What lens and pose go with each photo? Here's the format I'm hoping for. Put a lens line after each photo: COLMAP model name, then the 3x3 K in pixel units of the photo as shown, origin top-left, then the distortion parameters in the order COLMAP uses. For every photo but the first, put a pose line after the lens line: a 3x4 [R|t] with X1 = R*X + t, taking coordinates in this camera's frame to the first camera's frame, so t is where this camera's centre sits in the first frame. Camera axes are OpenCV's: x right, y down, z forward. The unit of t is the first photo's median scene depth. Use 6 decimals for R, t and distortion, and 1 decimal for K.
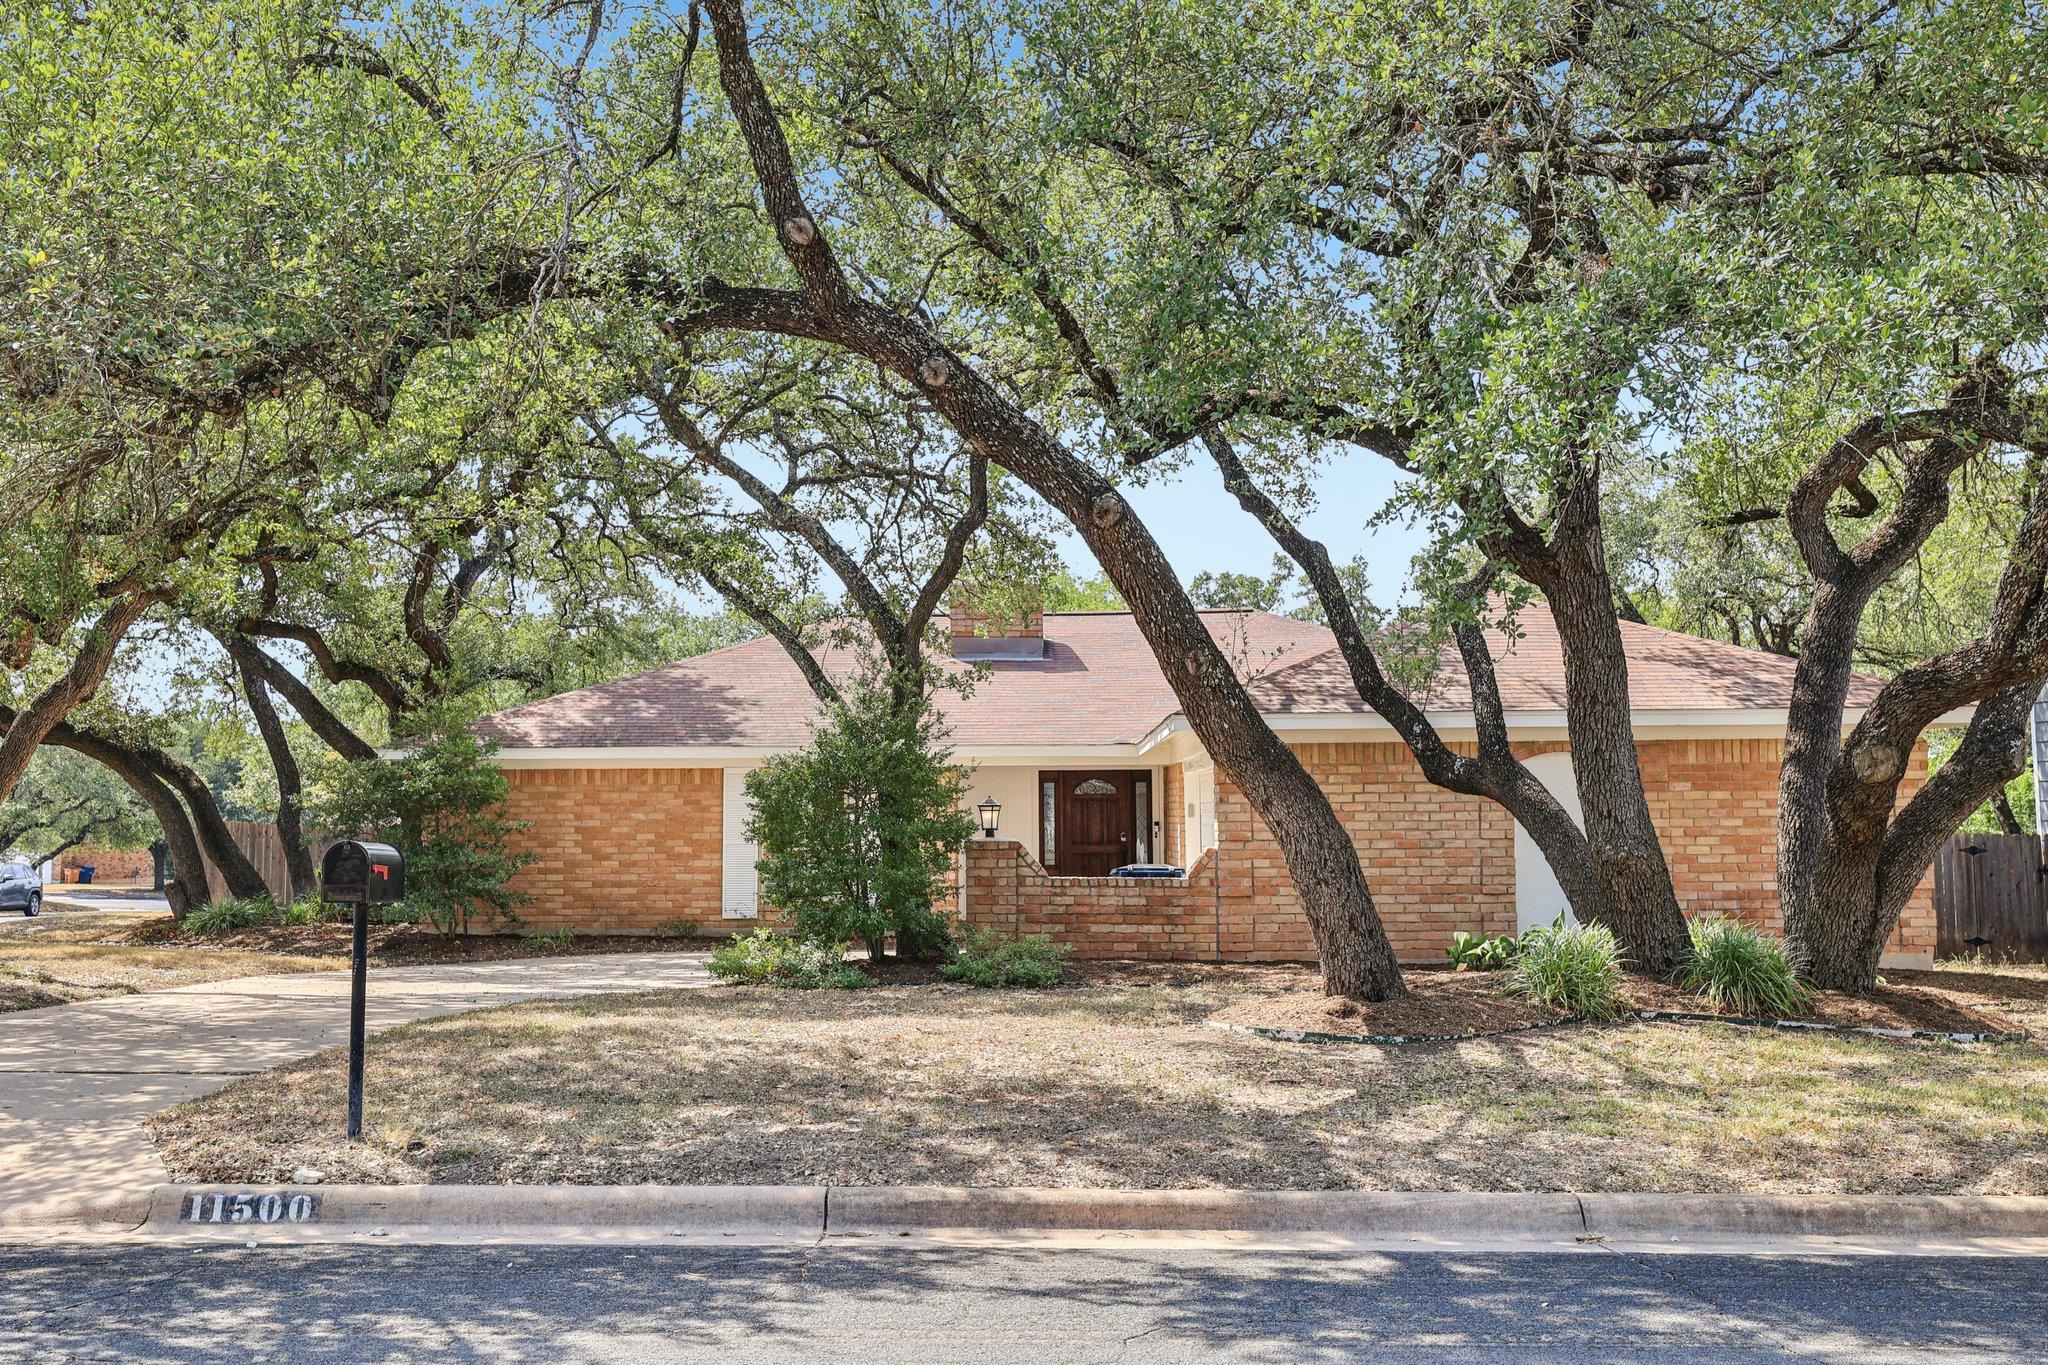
lens RADIAL K [[2033.7, 0, 1023.5], [0, 2033.7, 677.5], [0, 0, 1]] dist [0.014285, 0.000000]
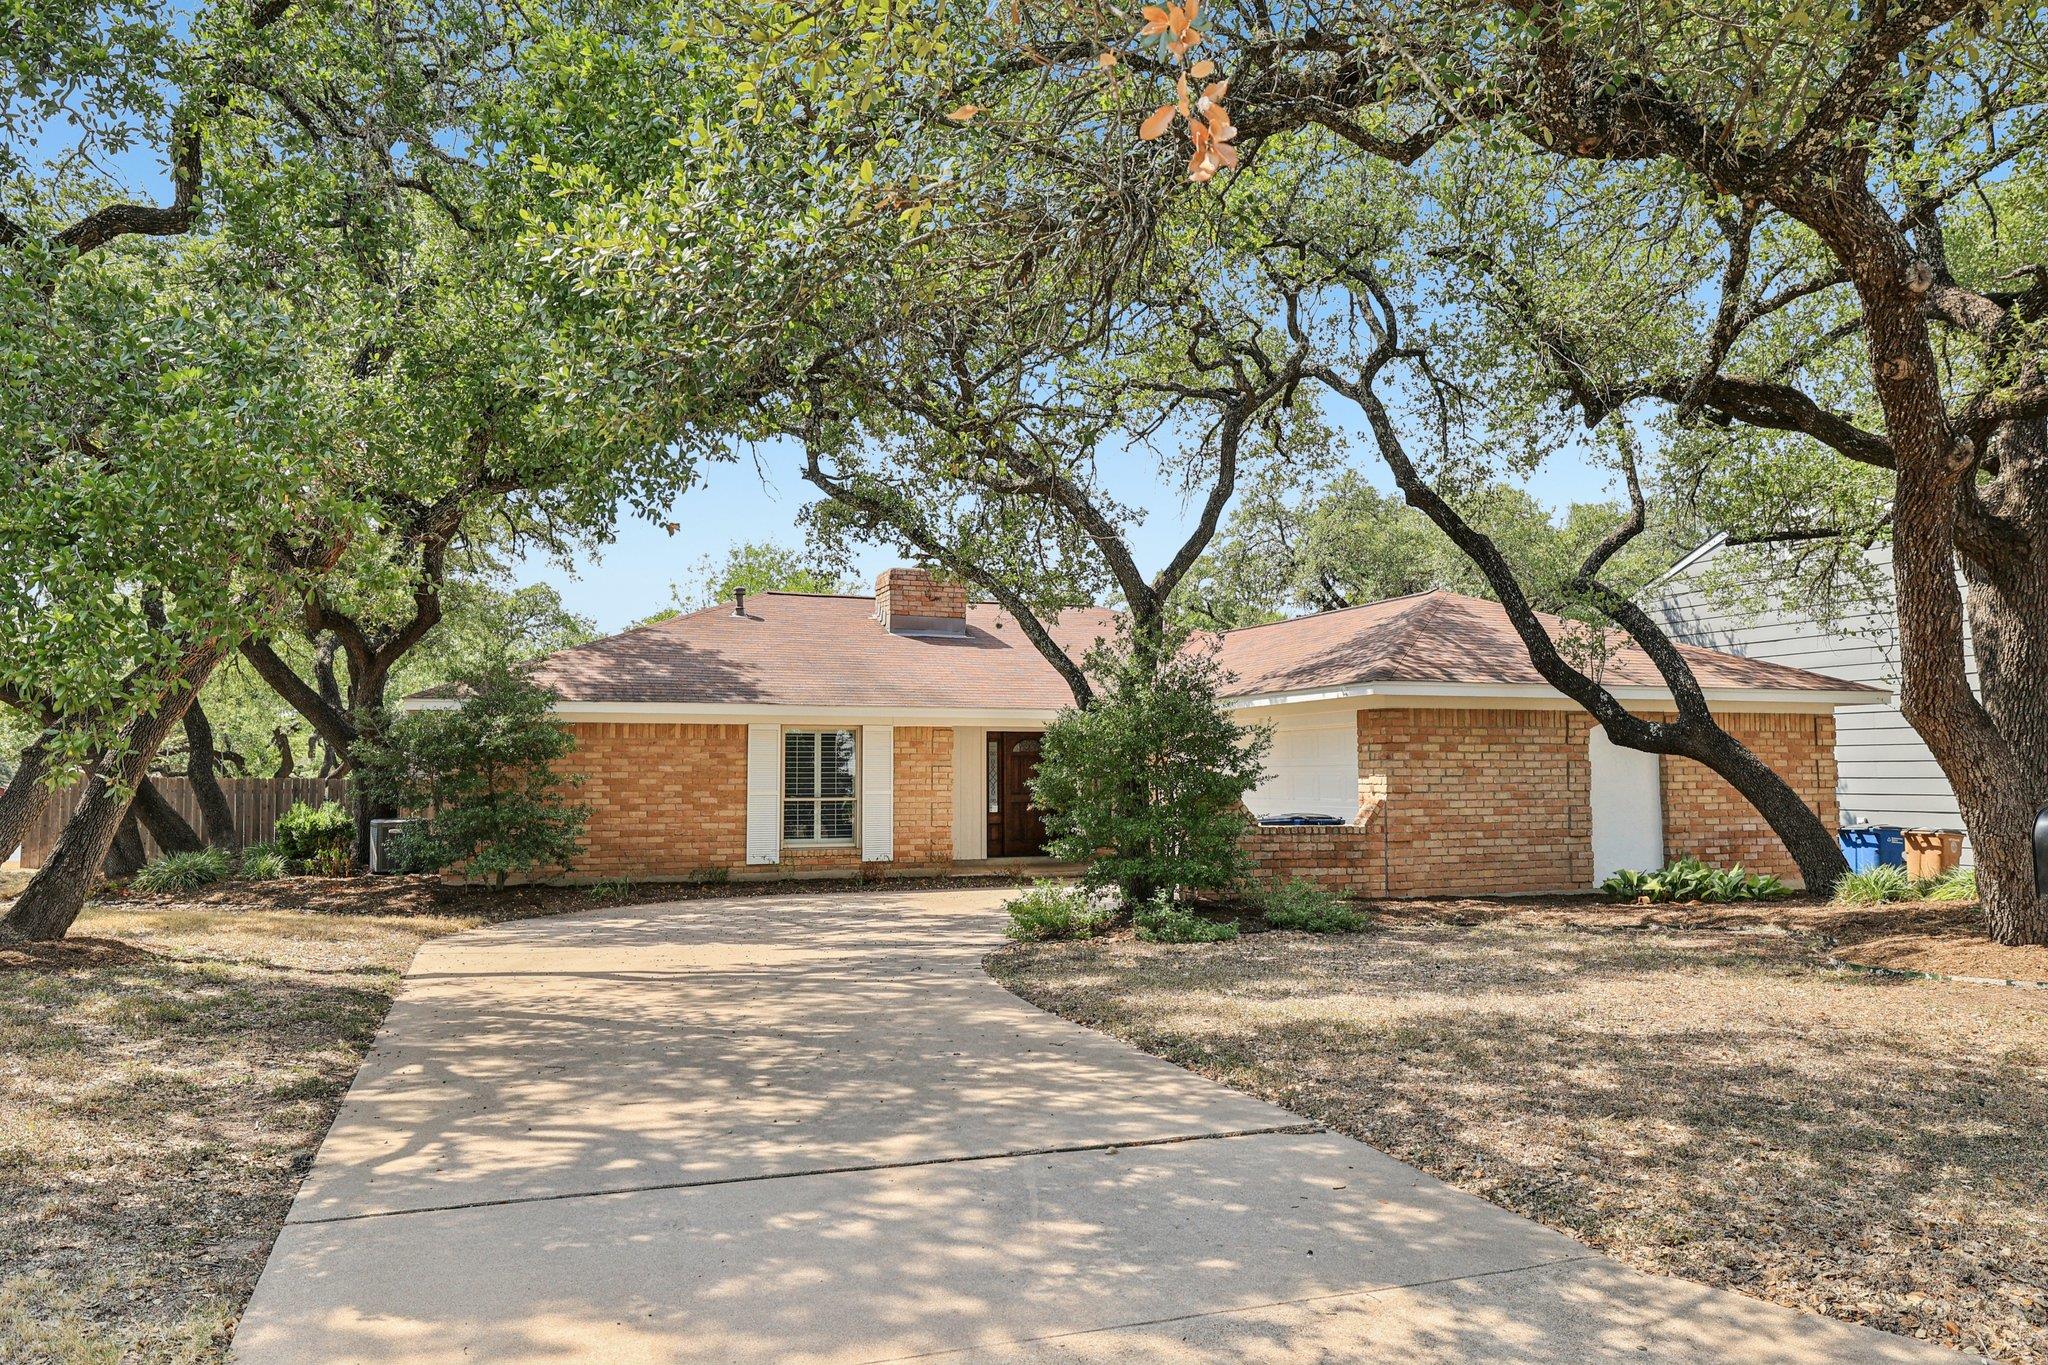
lens RADIAL K [[1429.2, 0, 1031.5], [0, 1429.2, 691.8], [0, 0, 1]] dist [-0.001614, 0.003751]
pose [[0.937781, 0.024041, 0.346394, -0.273347], [-0.028423, 0.999567, 0.007576, 0.017258], [-0.346062, -0.016950, 0.938058, 0.236420]]
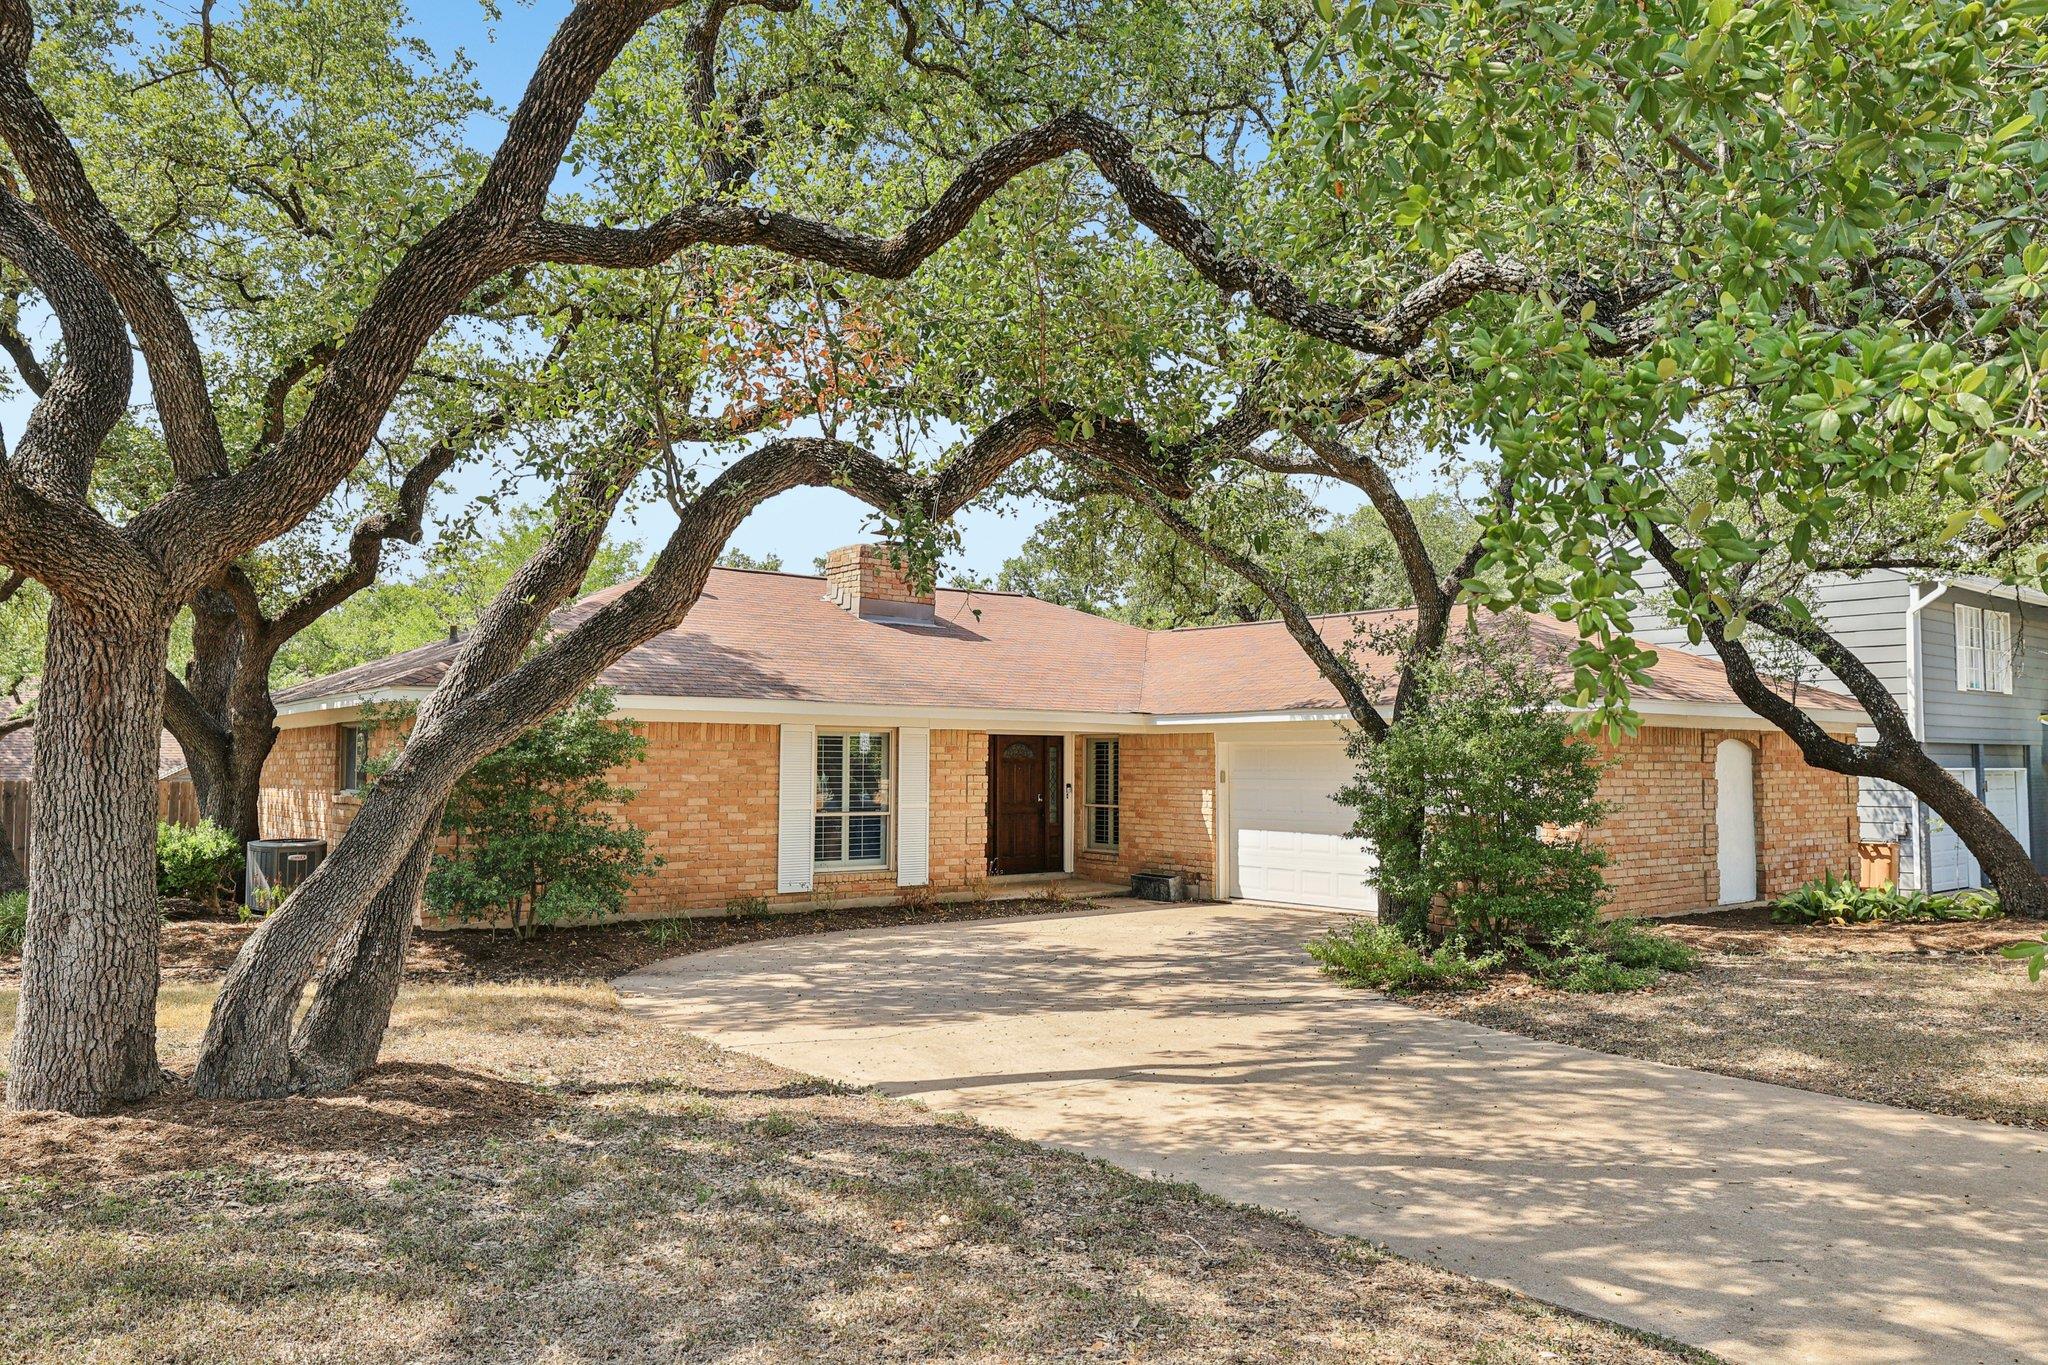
lens RADIAL K [[1429.2, 0, 1028.5], [0, 1429.2, 682.9], [0, 0, 1]] dist [-0.001614, 0.003751]
pose [[0.771554, 0.047423, 0.634394, -0.470747], [-0.057421, 0.998339, -0.004794, 0.023018], [-0.633567, -0.032729, 0.772995, 0.447605]]
